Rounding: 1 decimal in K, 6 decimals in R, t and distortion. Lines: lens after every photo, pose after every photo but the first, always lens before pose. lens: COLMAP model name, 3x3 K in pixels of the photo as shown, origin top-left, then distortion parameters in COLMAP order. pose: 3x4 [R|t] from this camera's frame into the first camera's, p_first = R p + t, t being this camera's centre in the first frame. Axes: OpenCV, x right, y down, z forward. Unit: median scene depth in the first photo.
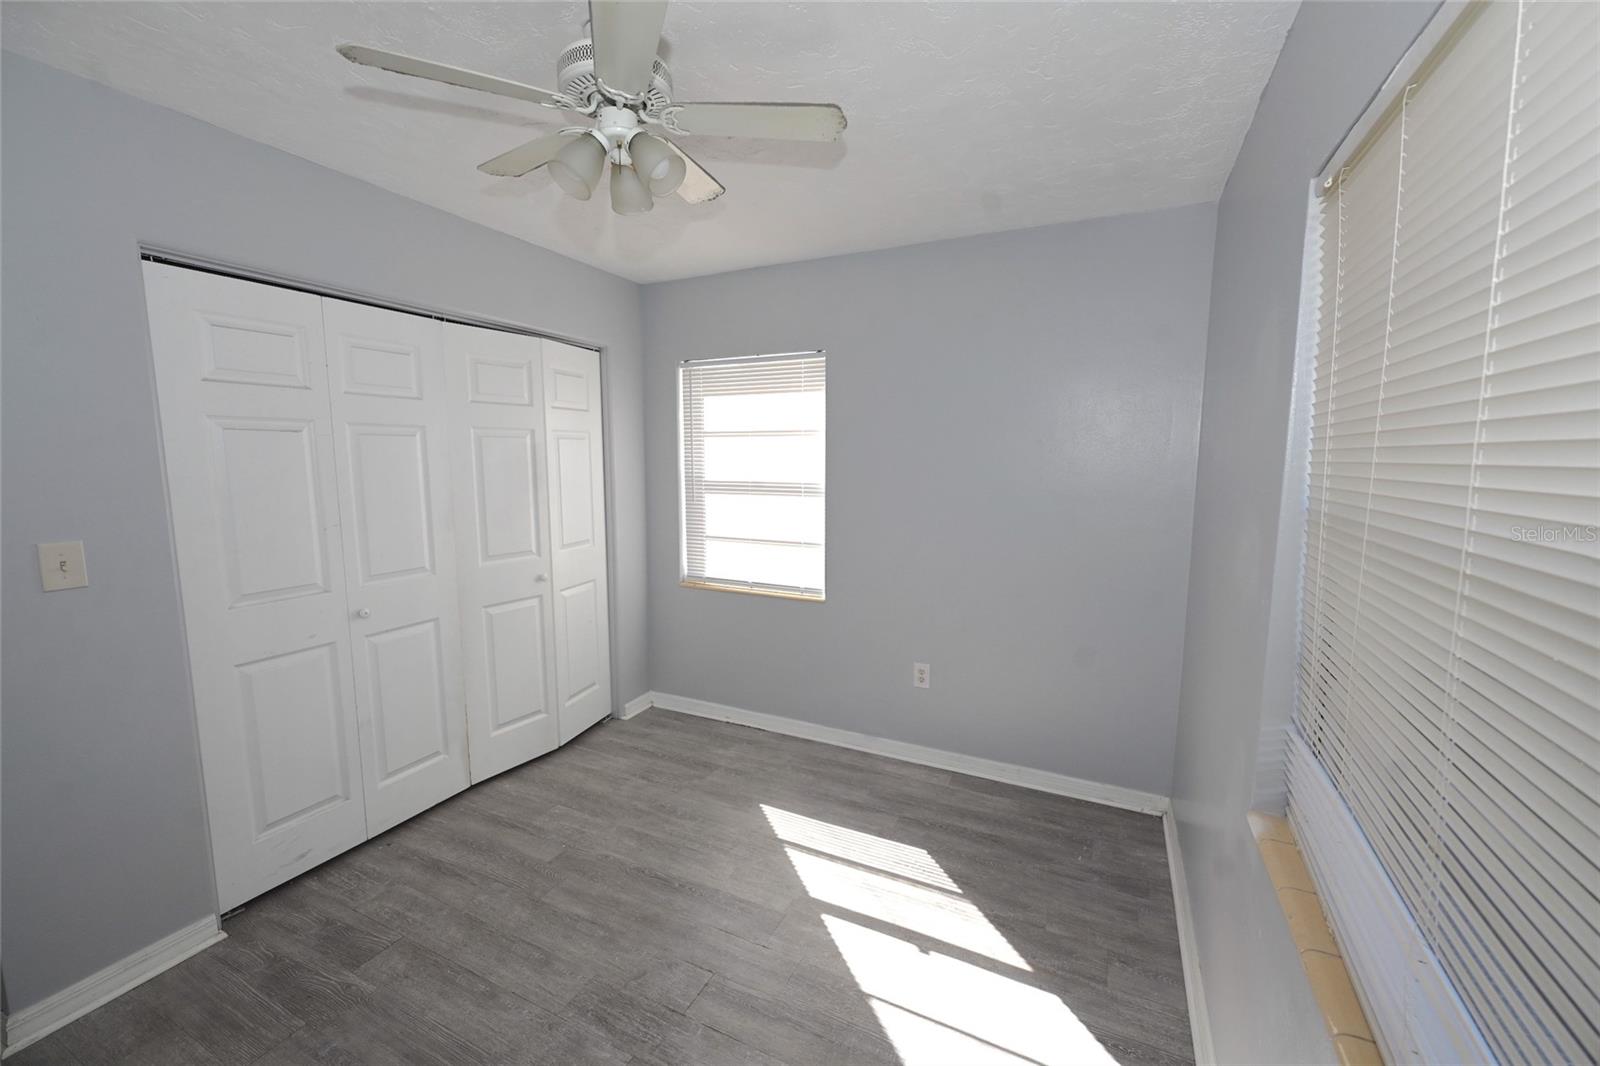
lens RADIAL K [[633.6, 0, 798.4], [0, 633.6, 534.7], [0, 0, 1]] dist [0.001037, 0.000082]
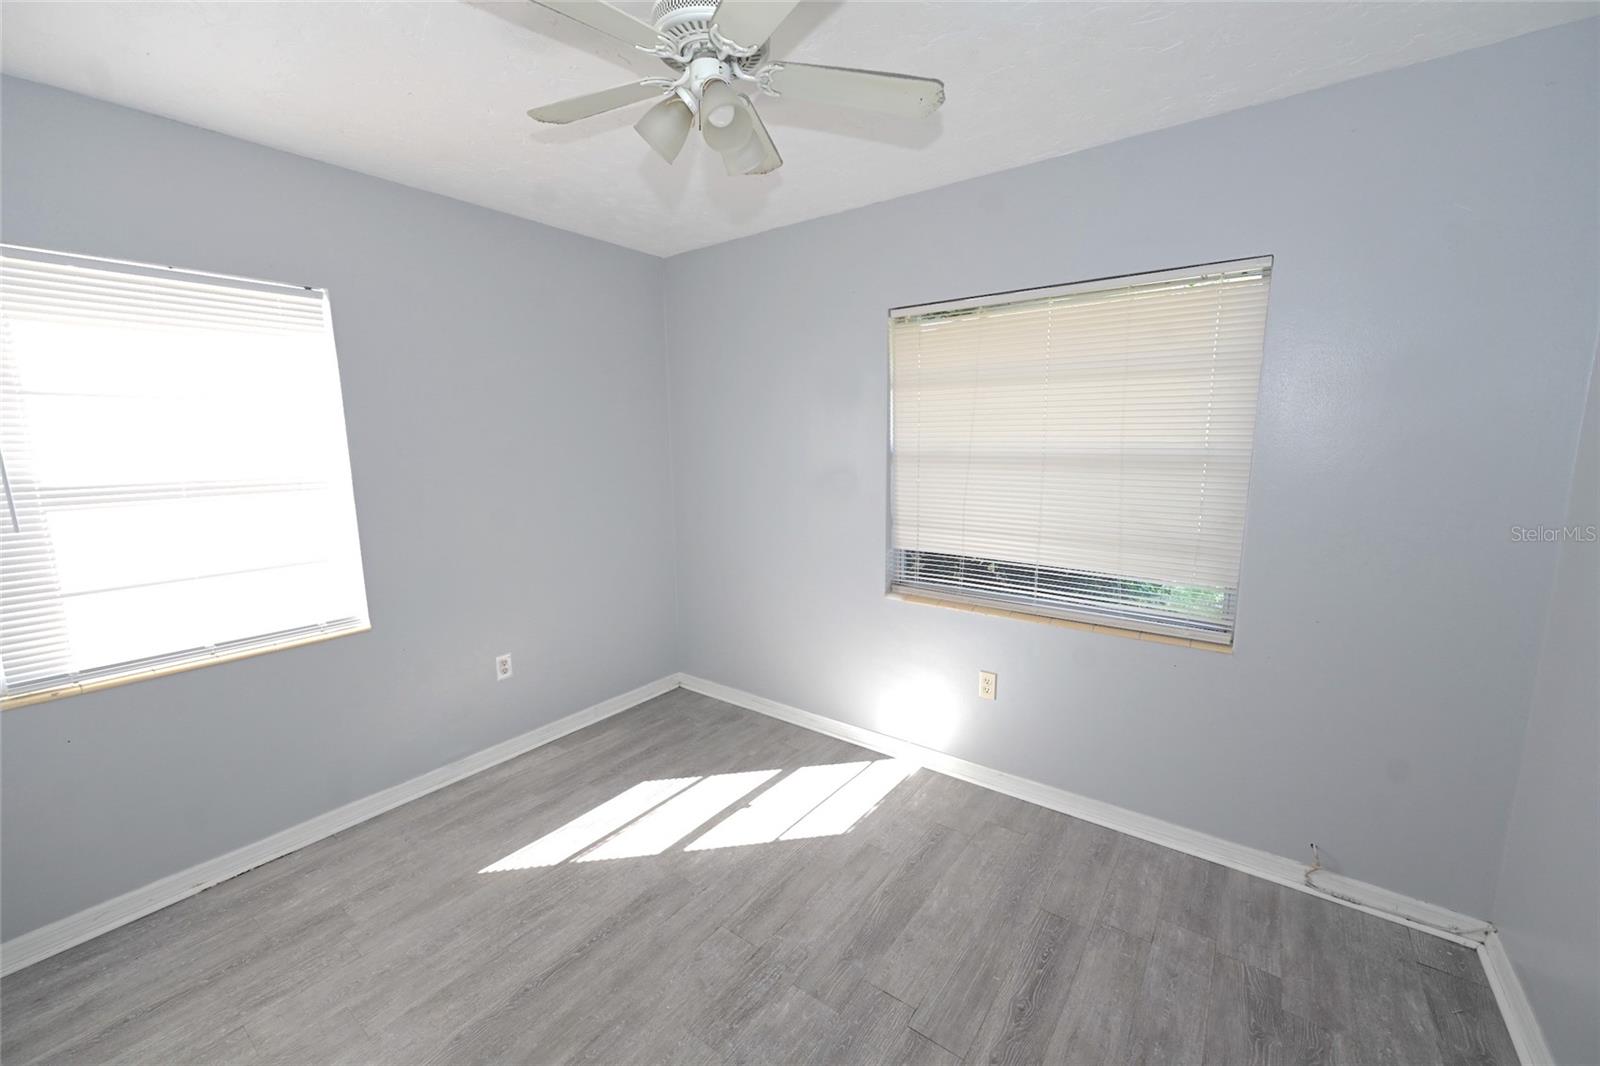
lens RADIAL K [[633.6, 0, 798.4], [0, 633.6, 534.7], [0, 0, 1]] dist [0.001037, 0.000082]
pose [[0.187940, -0.157562, 0.969460, -0.671695], [0.131111, 0.982239, 0.134222, -0.046264], [-0.973390, 0.101881, 0.205260, 0.387287]]
